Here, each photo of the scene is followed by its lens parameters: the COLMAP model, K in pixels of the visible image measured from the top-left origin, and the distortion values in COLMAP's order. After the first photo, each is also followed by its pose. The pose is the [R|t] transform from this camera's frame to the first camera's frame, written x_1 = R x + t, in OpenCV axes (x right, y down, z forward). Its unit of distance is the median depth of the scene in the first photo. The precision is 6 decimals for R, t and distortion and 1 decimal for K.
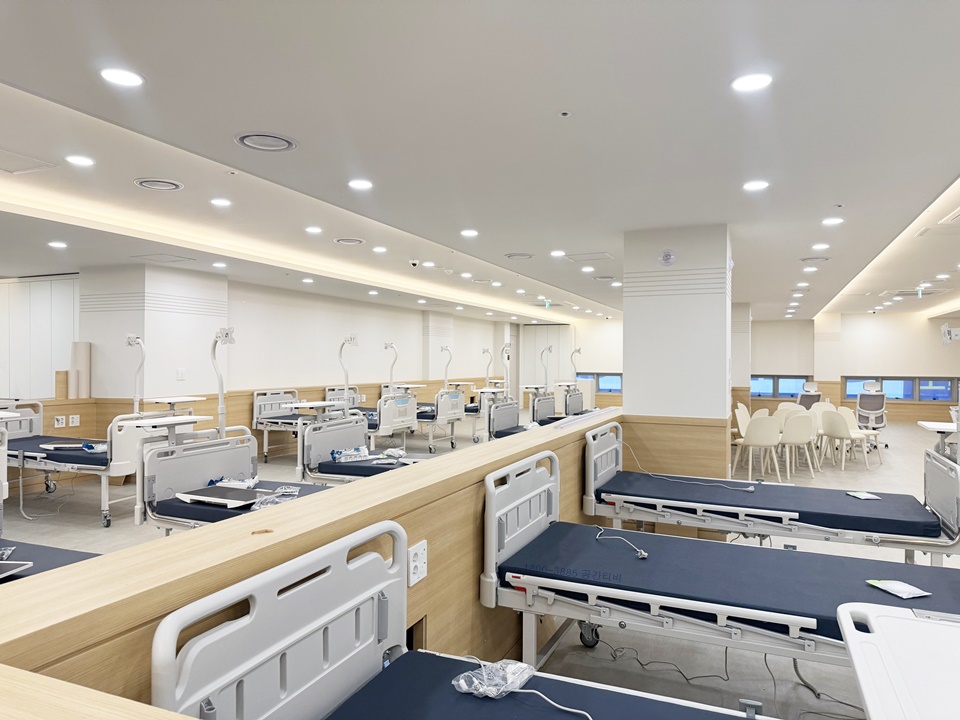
lens RADIAL K [[668.3, 0, 467.8], [0, 668.3, 345.0], [0, 0, 1]] dist [0.053476, -0.064259]
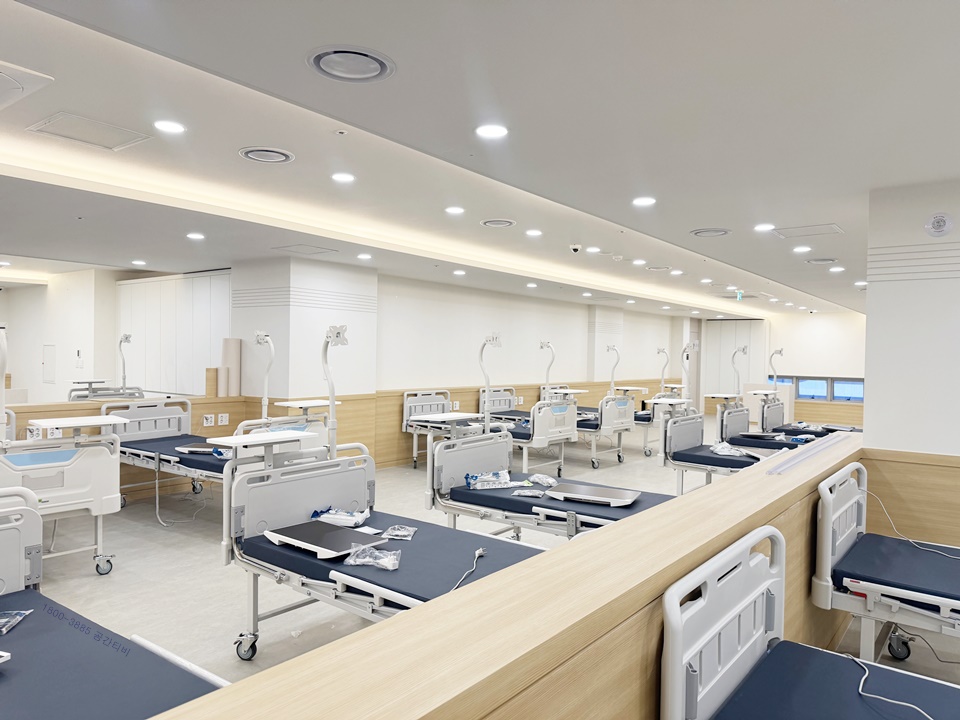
lens RADIAL K [[668.3, 0, 472.4], [0, 668.3, 364.0], [0, 0, 1]] dist [0.053476, -0.064259]
pose [[0.970028, 0.015840, -0.242478, 0.001425], [-0.007142, 0.999300, 0.036711, -0.006667], [0.242890, -0.033879, 0.969462, 0.157444]]
